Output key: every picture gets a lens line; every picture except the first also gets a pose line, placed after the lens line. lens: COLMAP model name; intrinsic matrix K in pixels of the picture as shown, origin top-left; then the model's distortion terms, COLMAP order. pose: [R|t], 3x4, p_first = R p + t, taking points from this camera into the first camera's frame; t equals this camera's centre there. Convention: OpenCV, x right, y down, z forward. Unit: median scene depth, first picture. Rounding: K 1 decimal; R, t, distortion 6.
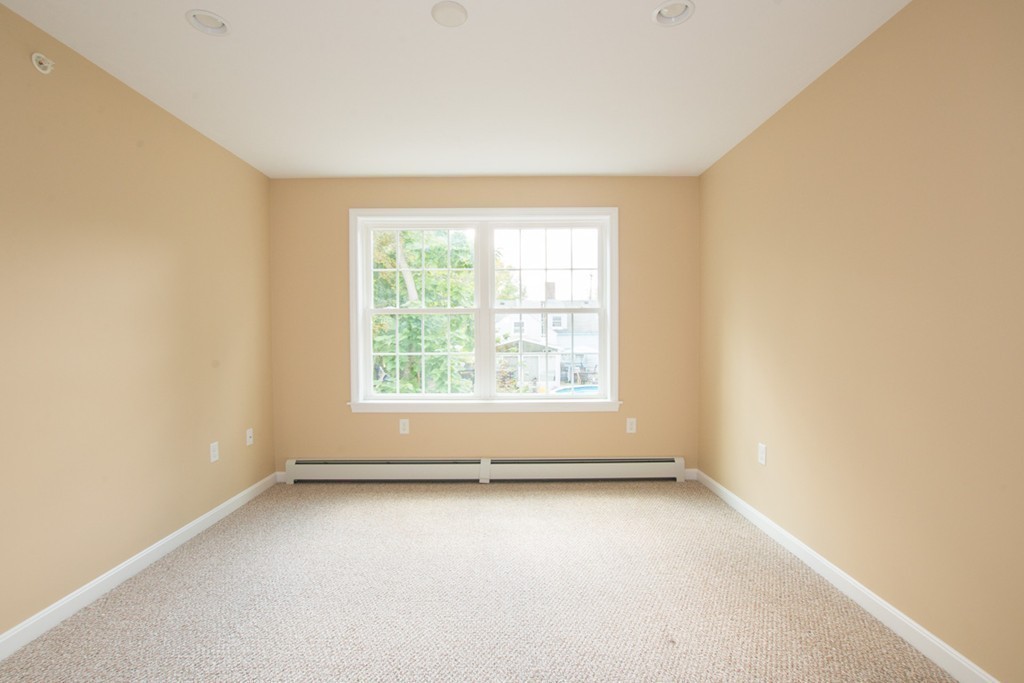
lens RADIAL K [[455.8, 0, 506.7], [0, 455.8, 342.9], [0, 0, 1]] dist [-0.028179, 0.003517]
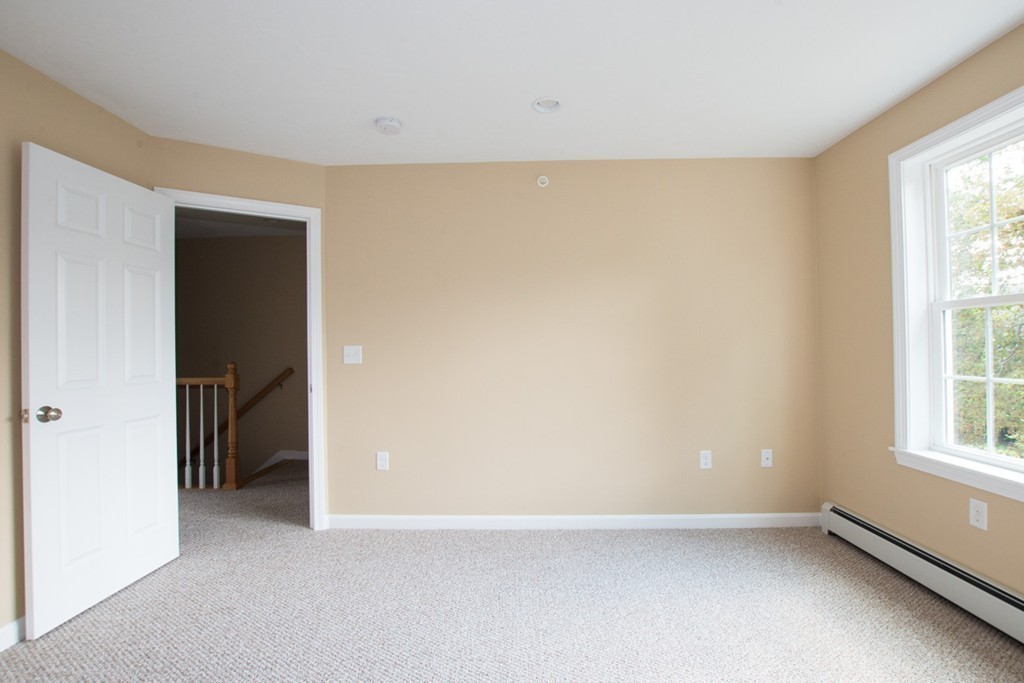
lens RADIAL K [[455.8, 0, 513.2], [0, 455.8, 344.1], [0, 0, 1]] dist [-0.028179, 0.003517]
pose [[-0.022127, -0.003012, -0.999751, 0.321442], [-0.006640, 0.999974, -0.002865, -0.013743], [0.999733, 0.006575, -0.022146, 0.469053]]
